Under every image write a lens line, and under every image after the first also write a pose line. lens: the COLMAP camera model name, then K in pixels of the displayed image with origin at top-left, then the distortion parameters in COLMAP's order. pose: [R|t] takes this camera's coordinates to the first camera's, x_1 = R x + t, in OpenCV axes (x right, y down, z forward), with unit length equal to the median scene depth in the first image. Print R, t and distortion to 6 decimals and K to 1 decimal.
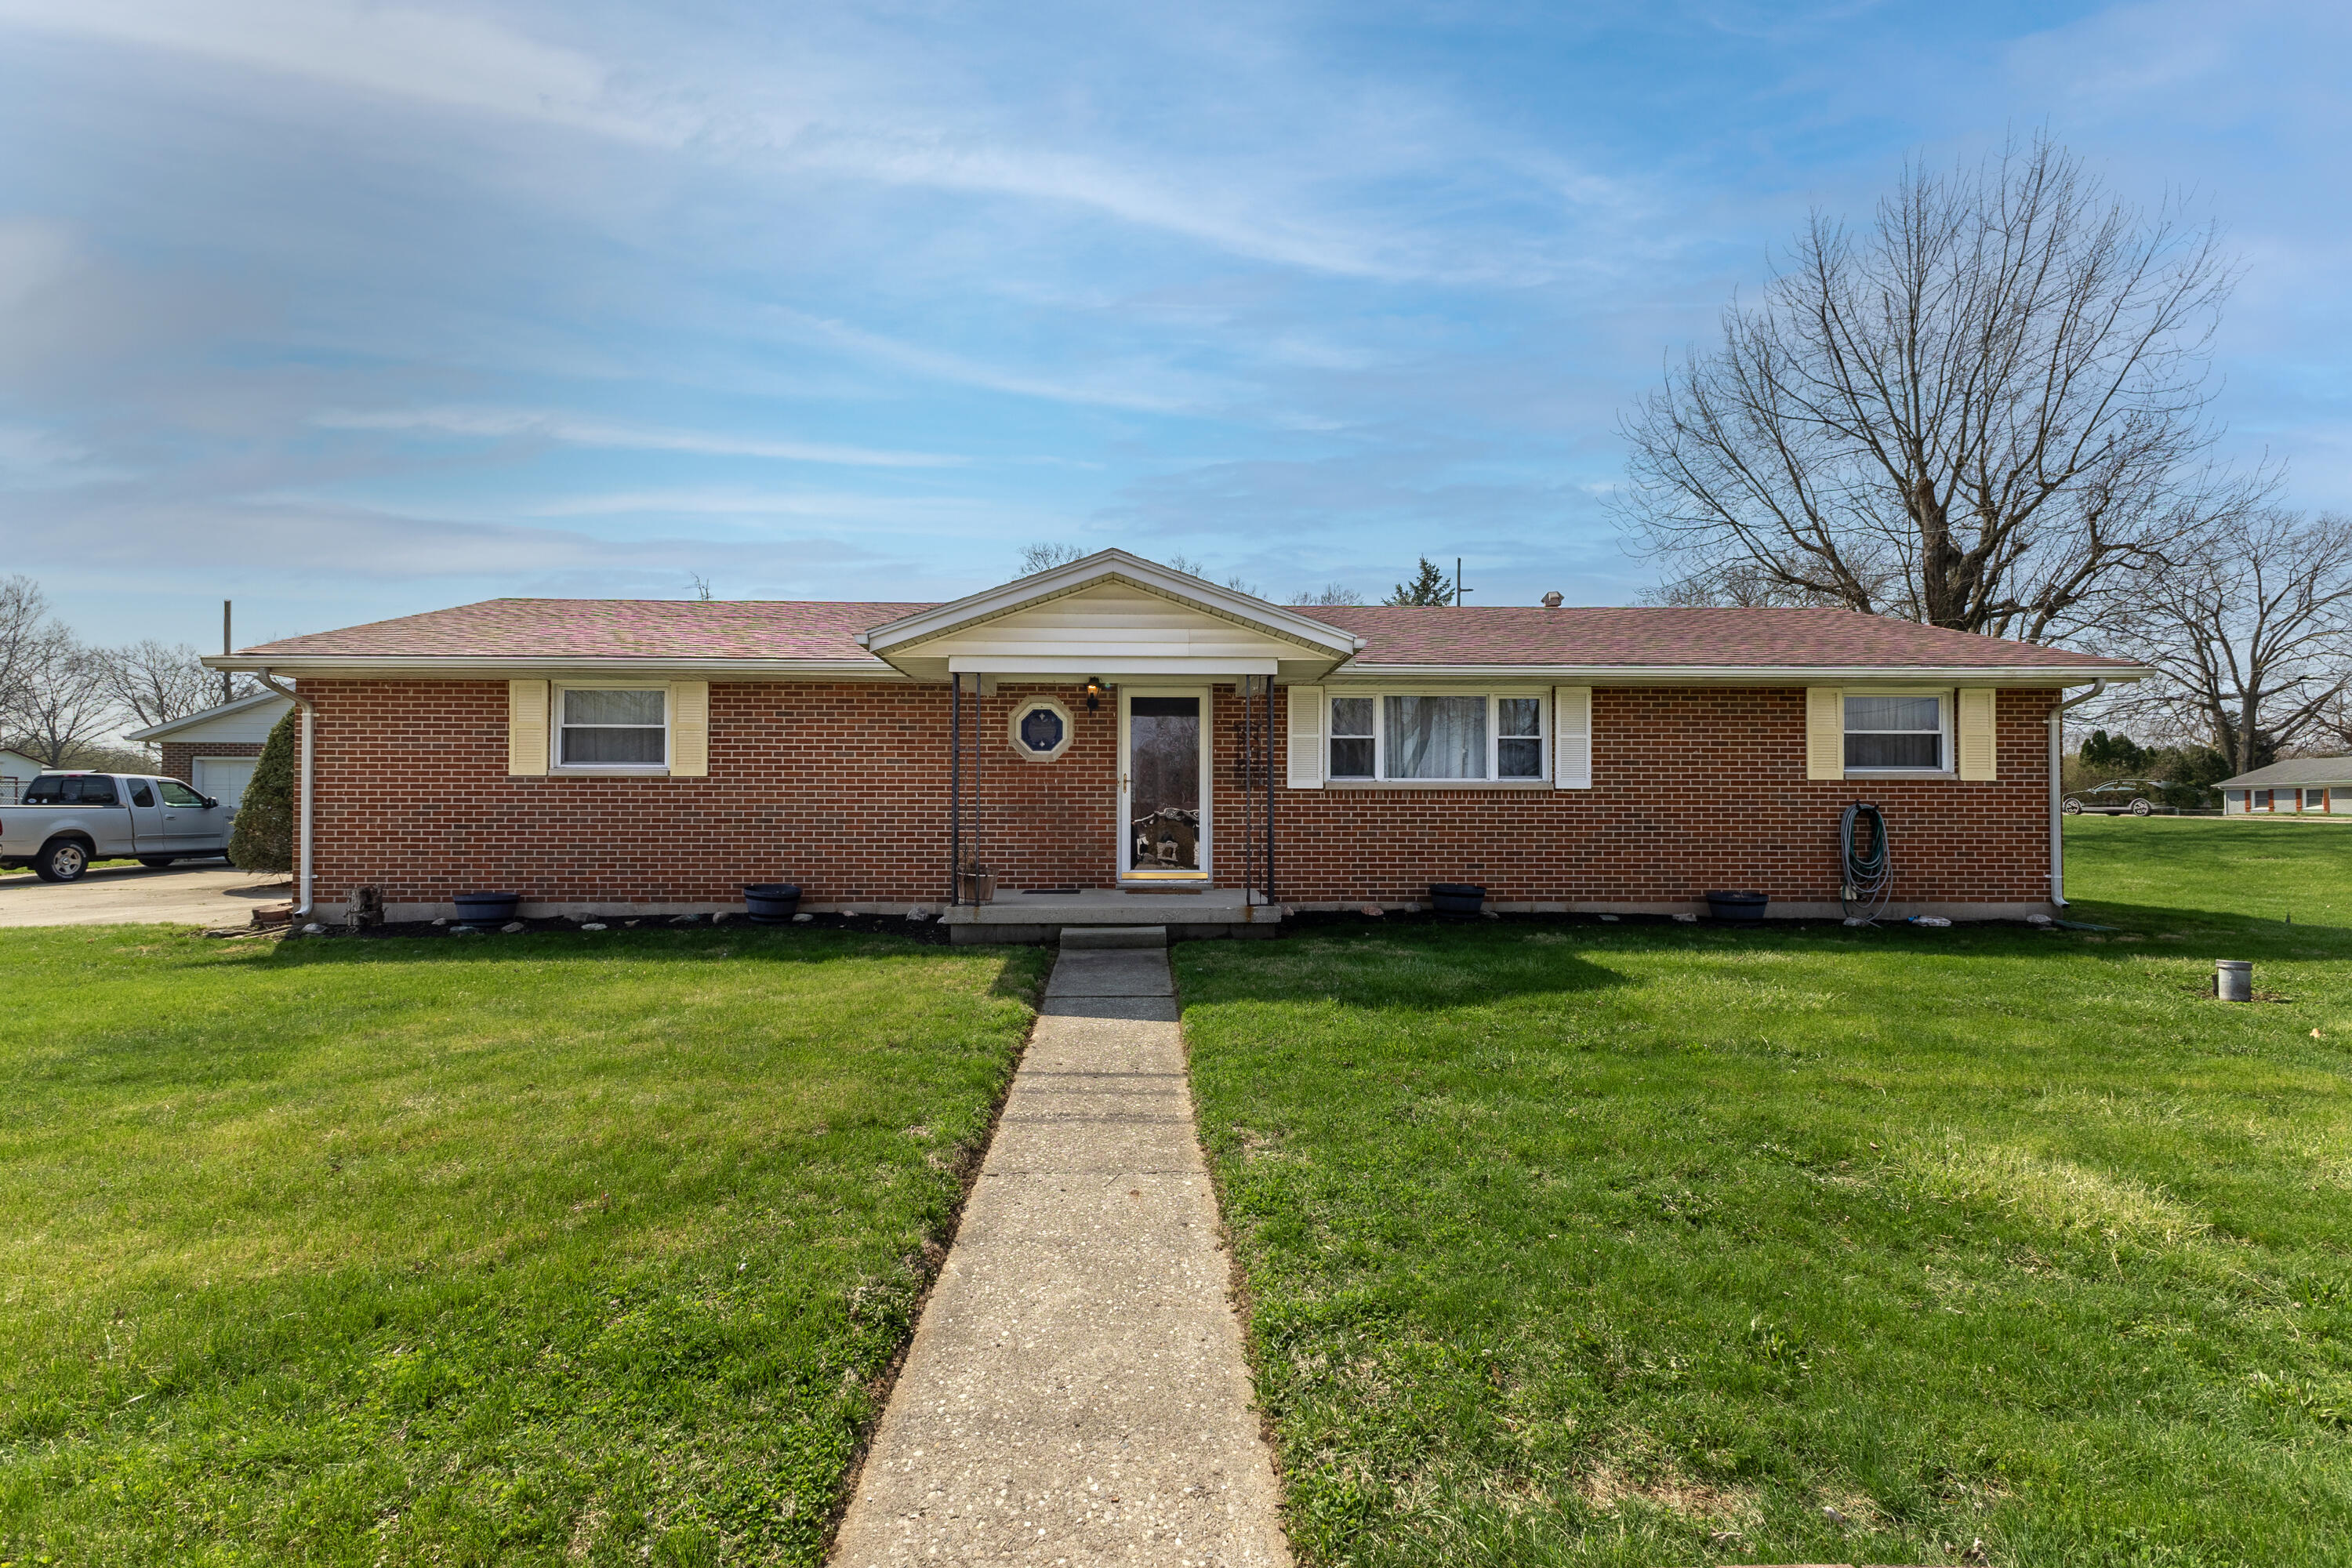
lens RADIAL K [[998.8, 0, 1176.0], [0, 998.8, 784.0], [0, 0, 1]] dist [0.019796, 0.000010]
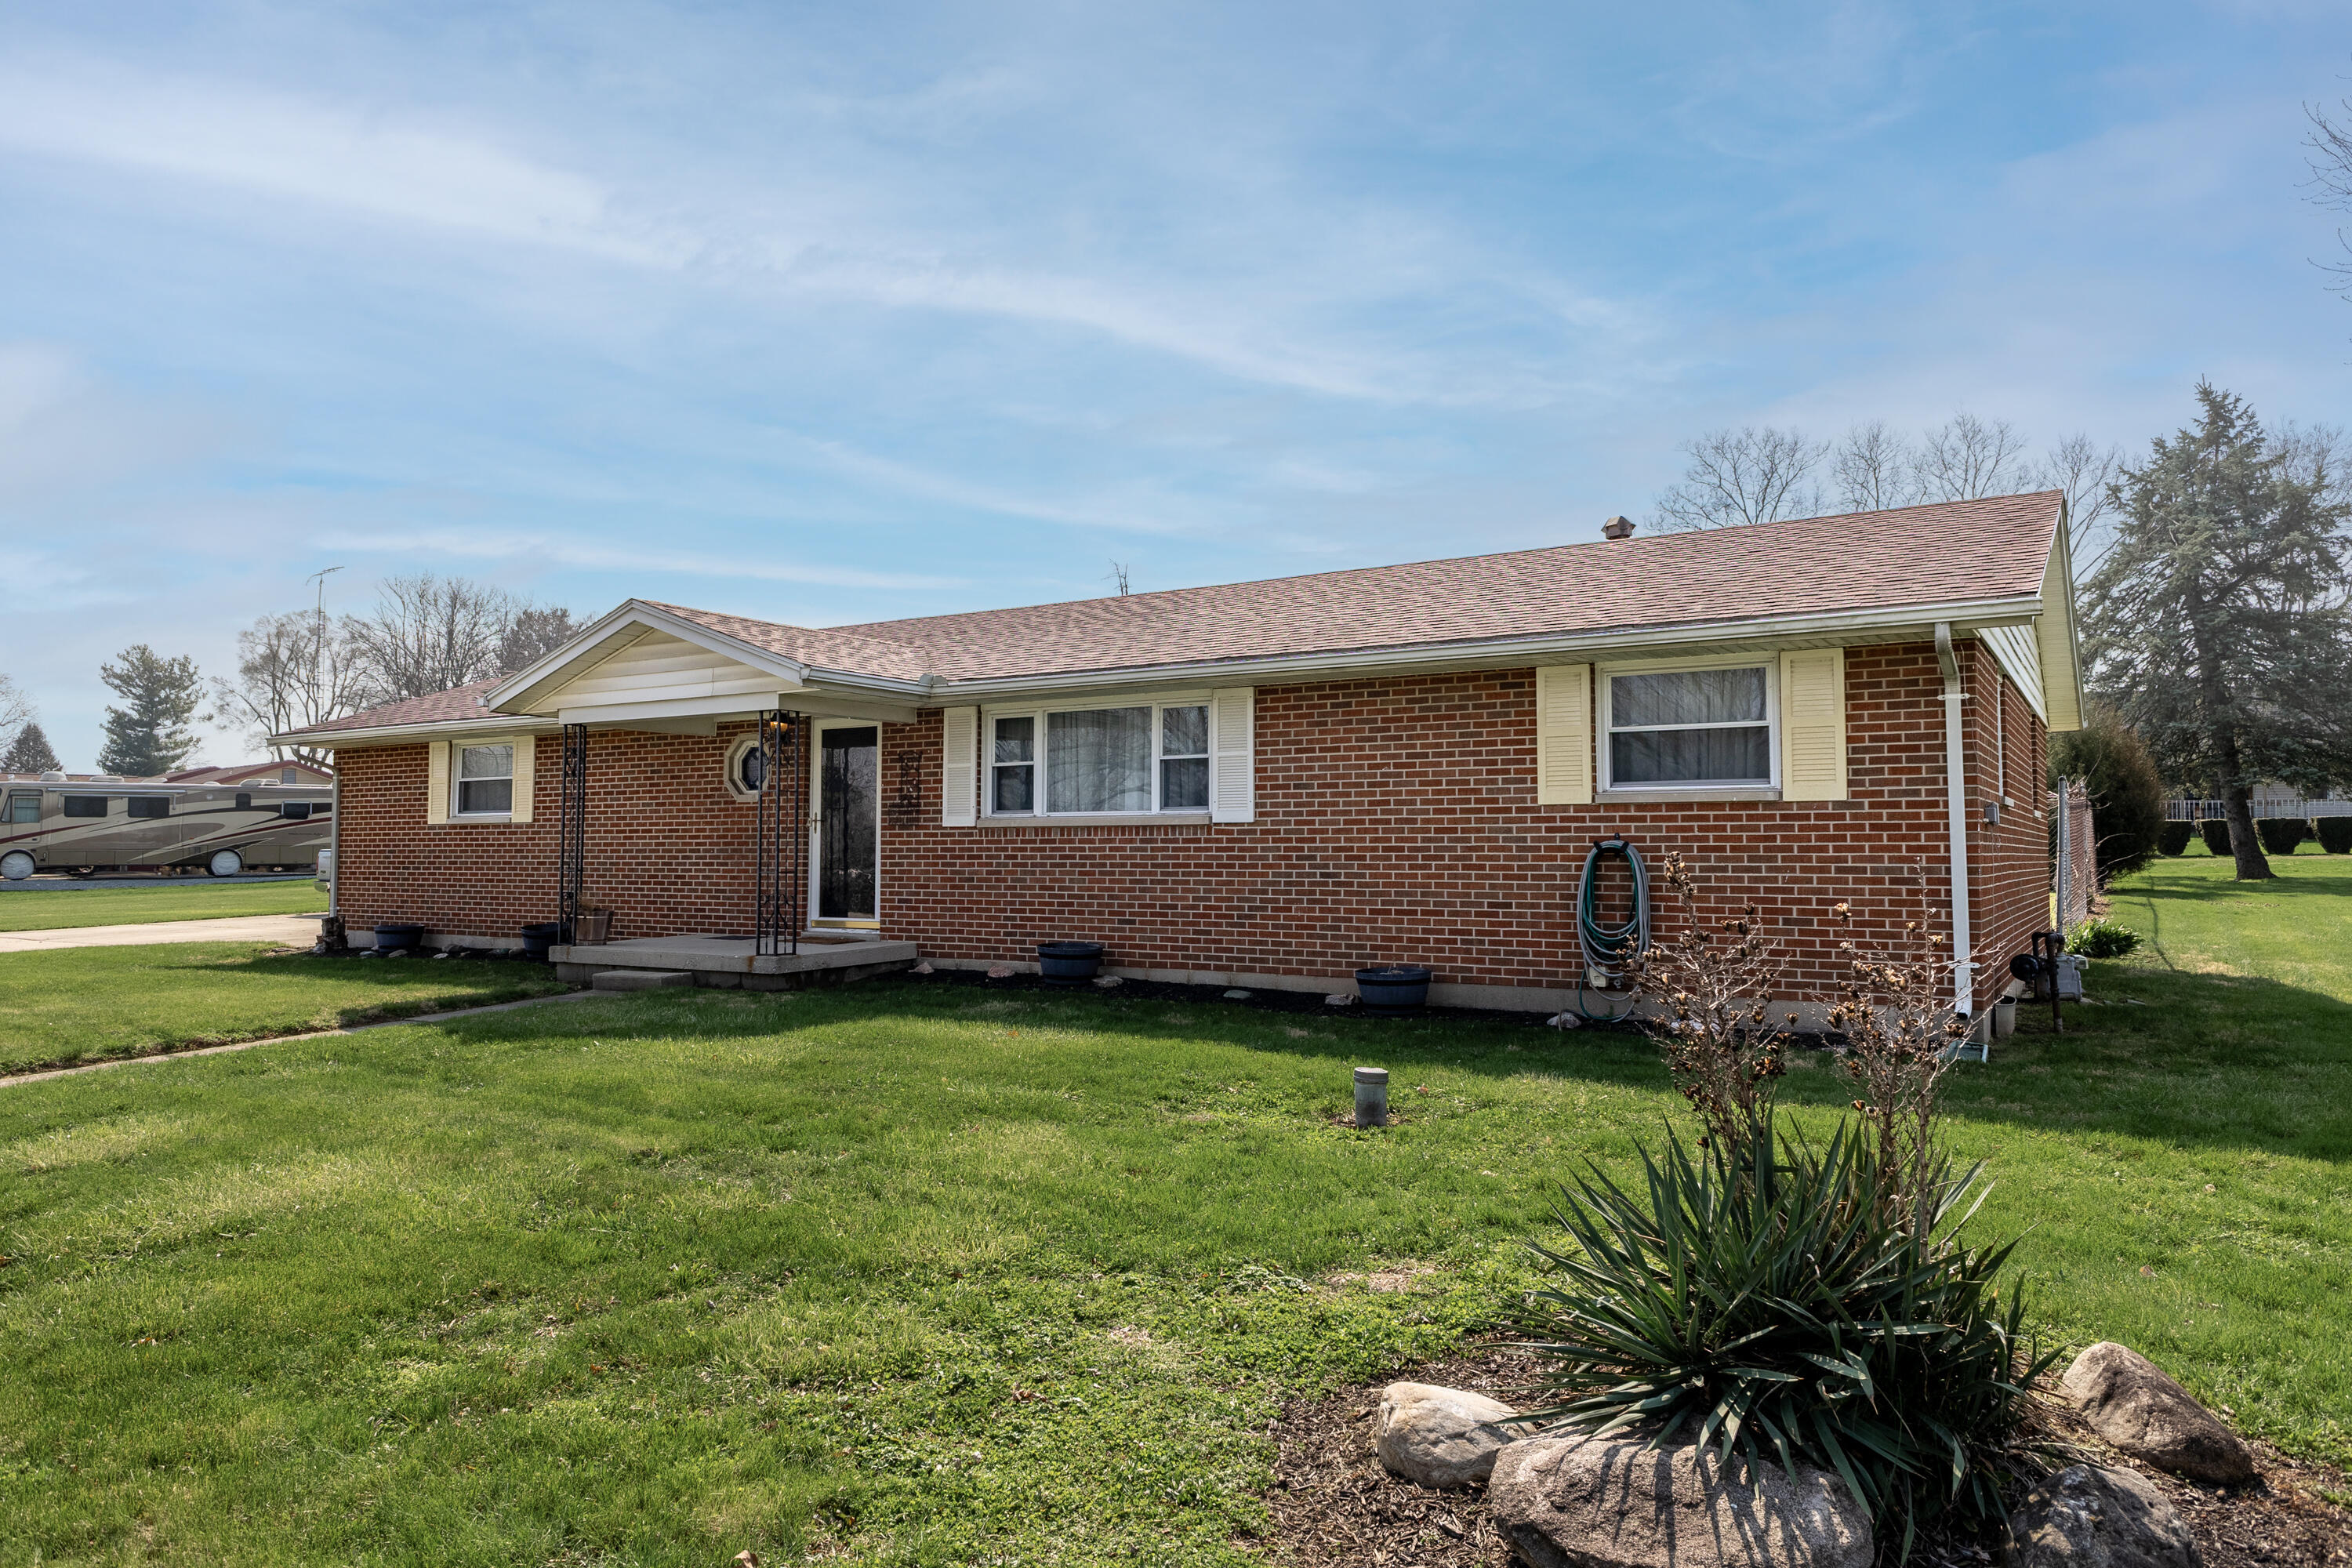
lens RADIAL K [[1502.3, 0, 1176.0], [0, 1502.3, 784.0], [0, 0, 1]] dist [0.032087, -0.000765]
pose [[0.828870, -0.027769, -0.558752, 0.989946], [0.017639, 0.999568, -0.023510, 0.001392], [0.559163, 0.009631, 0.829002, 0.035009]]
